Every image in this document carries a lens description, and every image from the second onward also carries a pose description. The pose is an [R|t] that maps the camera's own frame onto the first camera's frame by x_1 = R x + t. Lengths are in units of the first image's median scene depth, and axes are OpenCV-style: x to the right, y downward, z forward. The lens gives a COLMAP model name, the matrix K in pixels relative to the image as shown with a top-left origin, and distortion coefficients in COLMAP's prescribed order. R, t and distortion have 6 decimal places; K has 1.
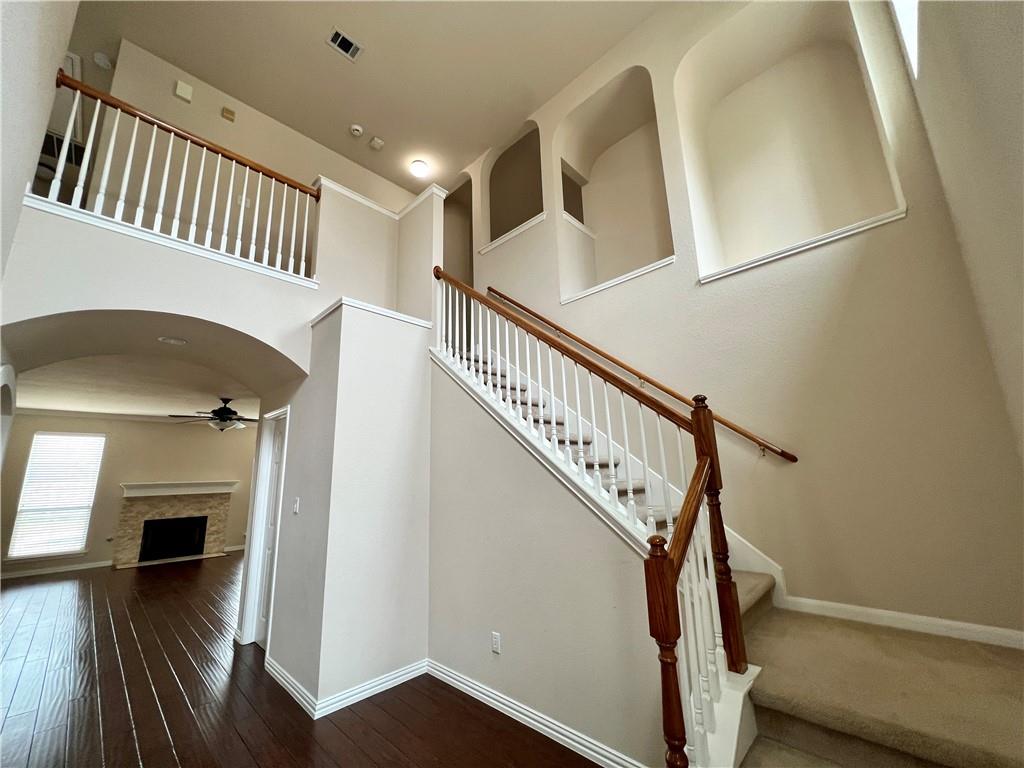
lens RADIAL K [[410.3, 0, 514.5], [0, 410.3, 385.4], [0, 0, 1]] dist [0.000939, -0.000220]
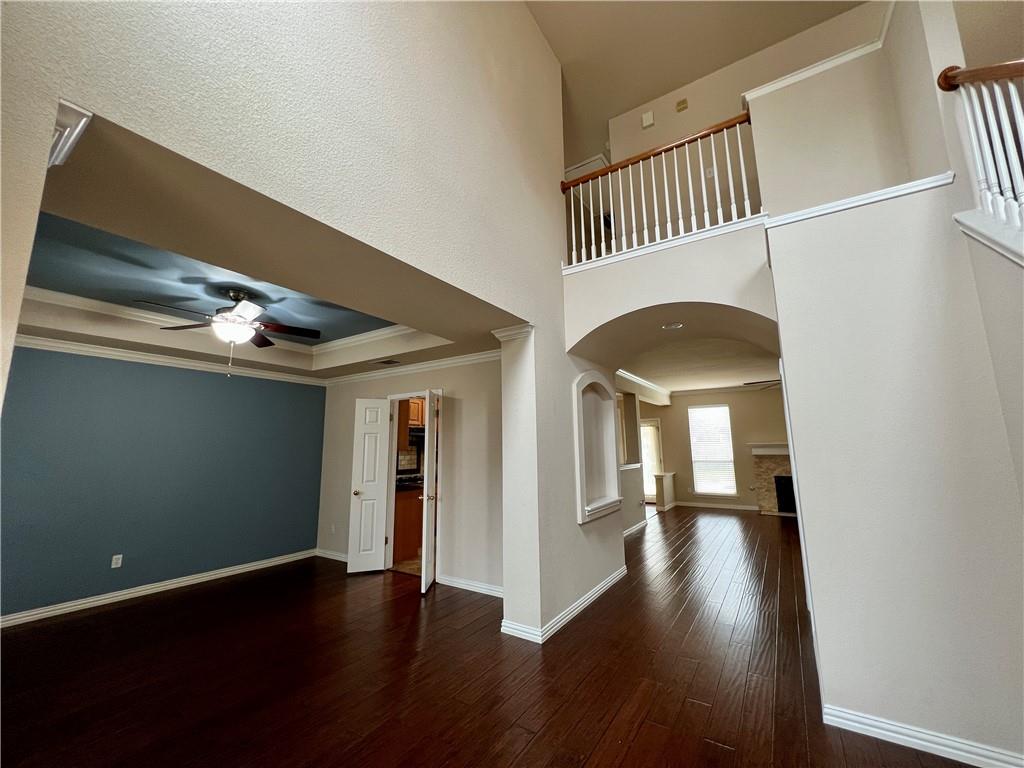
lens RADIAL K [[410.3, 0, 503.4], [0, 410.3, 384.2], [0, 0, 1]] dist [0.000939, -0.000220]
pose [[0.183880, -0.128325, -0.974536, 0.094072], [0.214430, 0.972800, -0.087637, 0.023730], [0.959275, -0.192856, 0.206396, 0.104966]]
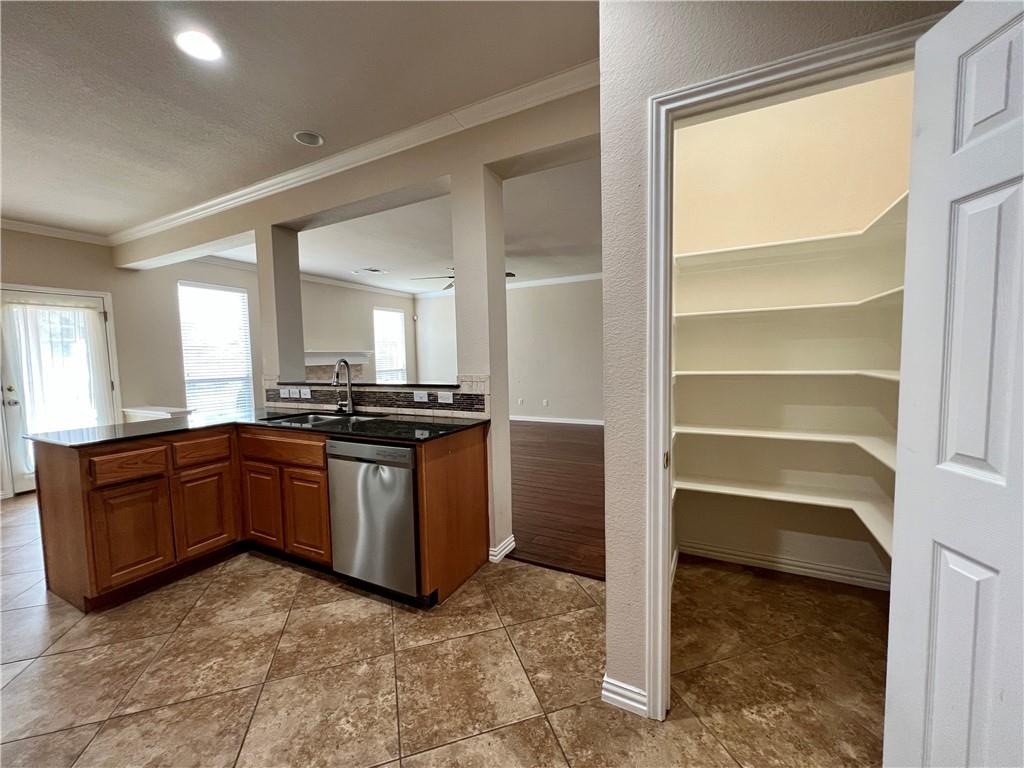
lens RADIAL K [[410.3, 0, 509.9], [0, 410.3, 388.3], [0, 0, 1]] dist [0.000939, -0.000220]
pose [[0.956792, -0.018897, 0.290160, -0.740594], [-0.062696, 0.961007, 0.269324, 0.057750], [-0.283935, -0.275878, 0.918298, 0.080682]]
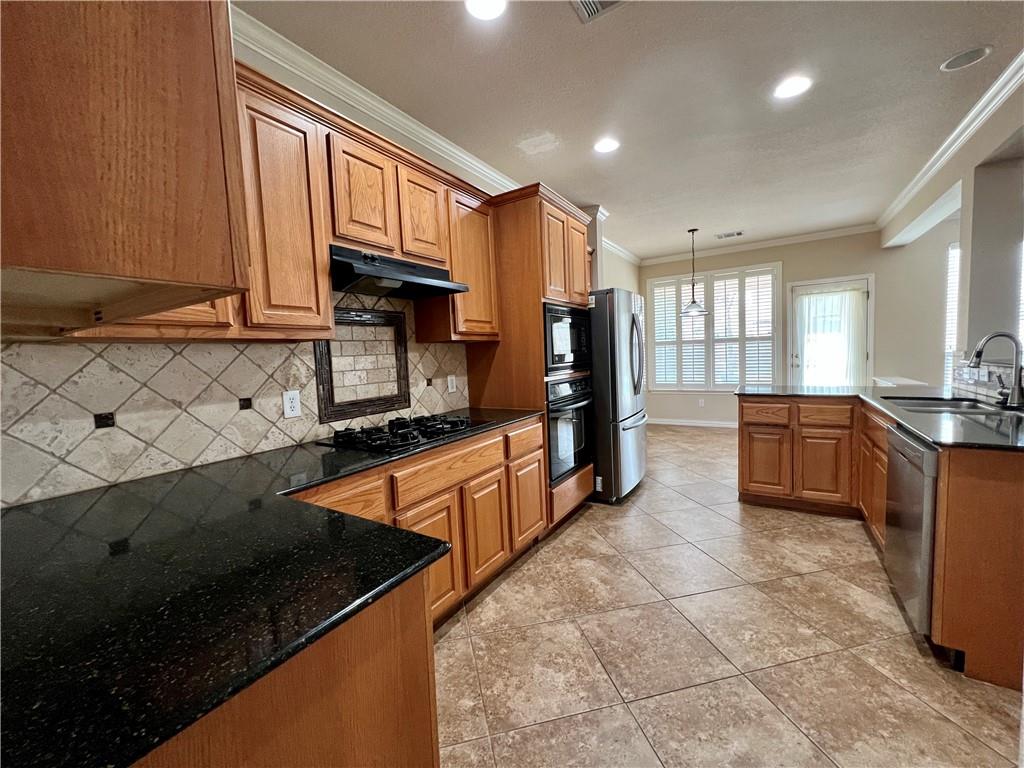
lens RADIAL K [[410.3, 0, 502.7], [0, 410.3, 385.8], [0, 0, 1]] dist [0.000939, -0.000220]
pose [[0.188169, 0.094767, -0.977554, -0.556920], [0.244314, 0.959530, 0.140048, 0.055605], [0.951264, -0.265183, 0.157401, 0.099649]]
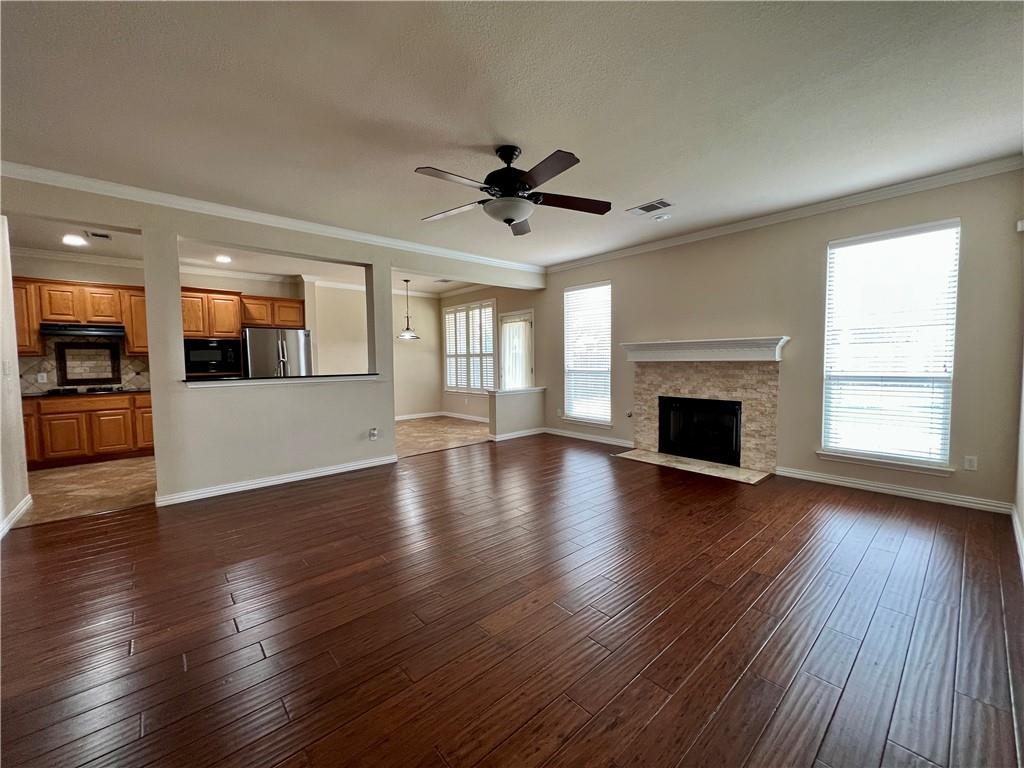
lens RADIAL K [[410.3, 0, 496.9], [0, 410.3, 384.0], [0, 0, 1]] dist [0.000939, -0.000220]
pose [[-0.091186, 0.088031, -0.991935, -0.203048], [0.225488, 0.972039, 0.065537, 0.207230], [0.969969, -0.217693, -0.108487, 0.831662]]
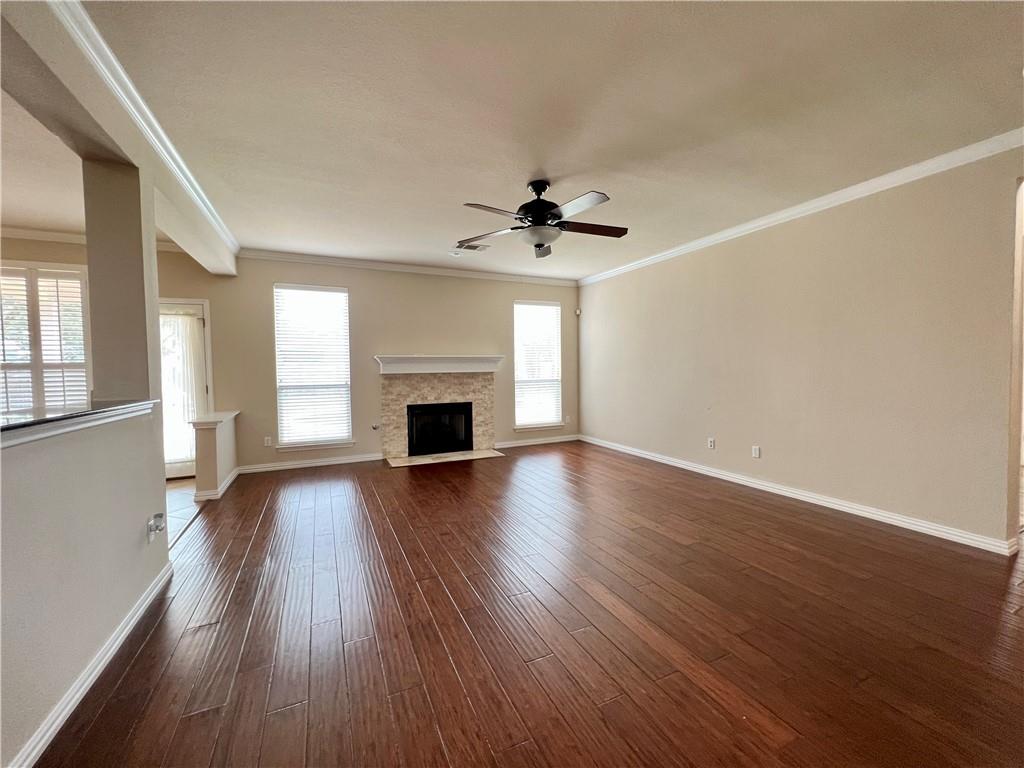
lens RADIAL K [[410.3, 0, 514.9], [0, 410.3, 384.6], [0, 0, 1]] dist [0.000939, -0.000220]
pose [[0.935002, 0.032550, -0.353147, -0.460594], [0.061128, 0.966084, 0.250890, 0.118938], [0.349336, -0.256170, 0.901300, 0.410068]]
